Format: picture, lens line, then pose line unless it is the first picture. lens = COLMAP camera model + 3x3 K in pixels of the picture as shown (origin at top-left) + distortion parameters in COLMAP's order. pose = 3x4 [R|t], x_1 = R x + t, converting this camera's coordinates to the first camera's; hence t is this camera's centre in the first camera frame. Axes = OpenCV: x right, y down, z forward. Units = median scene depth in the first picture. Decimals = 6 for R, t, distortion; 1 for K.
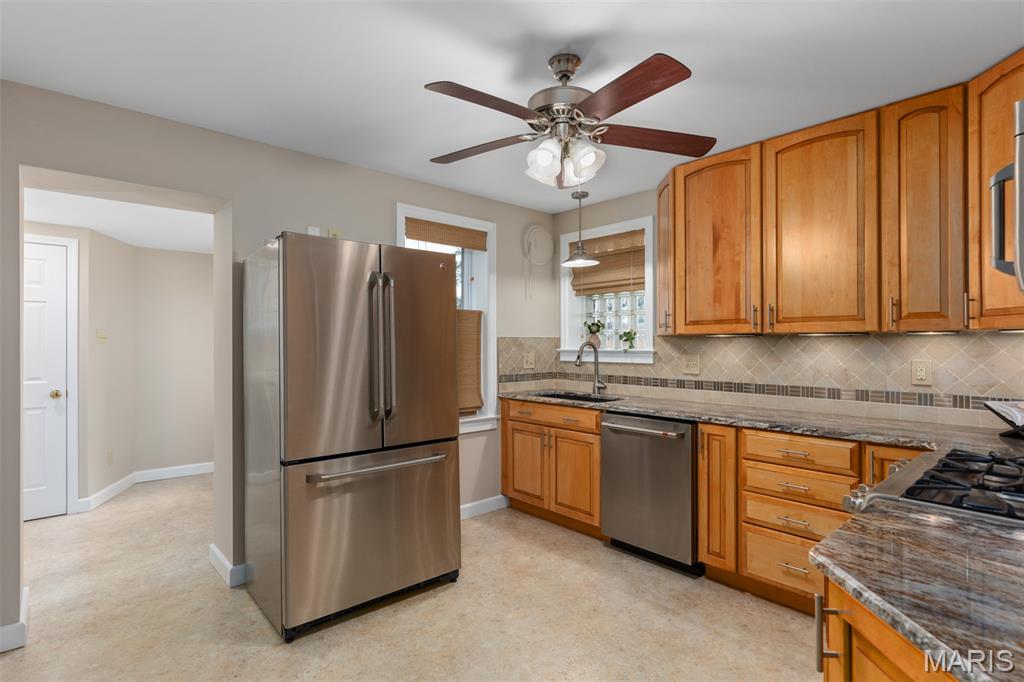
lens RADIAL K [[512.7, 0, 513.8], [0, 512.7, 342.6], [0, 0, 1]] dist [0.000279, -0.001277]
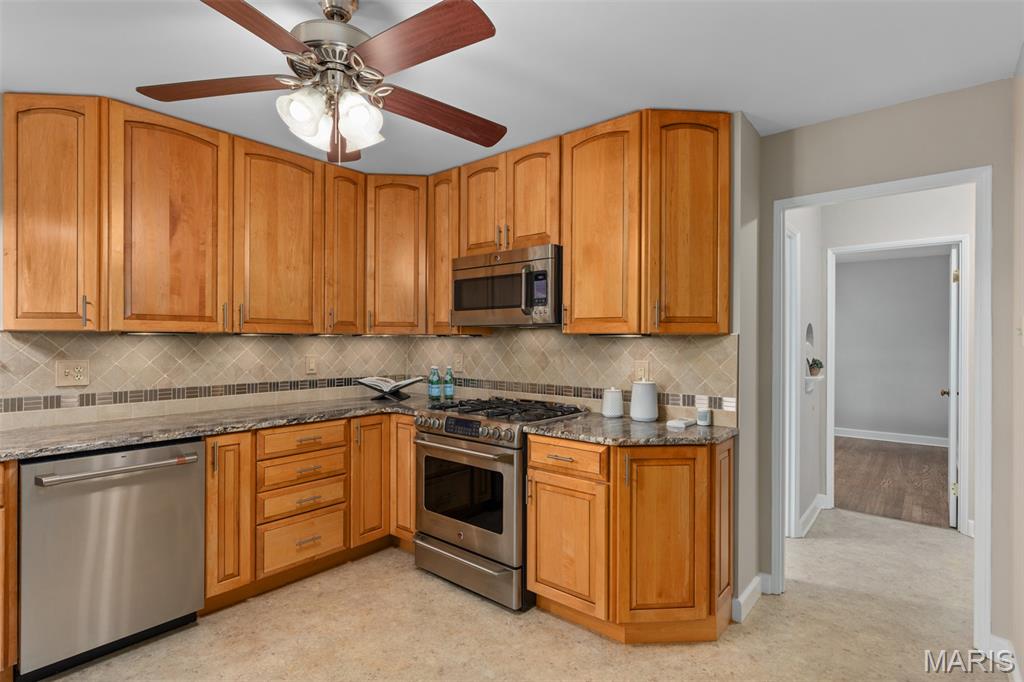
lens RADIAL K [[512.7, 0, 509.9], [0, 512.7, 339.9], [0, 0, 1]] dist [0.000279, -0.001277]
pose [[-0.148663, 0.002209, 0.988885, -0.571109], [-0.004104, 0.999988, -0.002850, -0.003899], [-0.988879, -0.004482, -0.148652, 0.646898]]
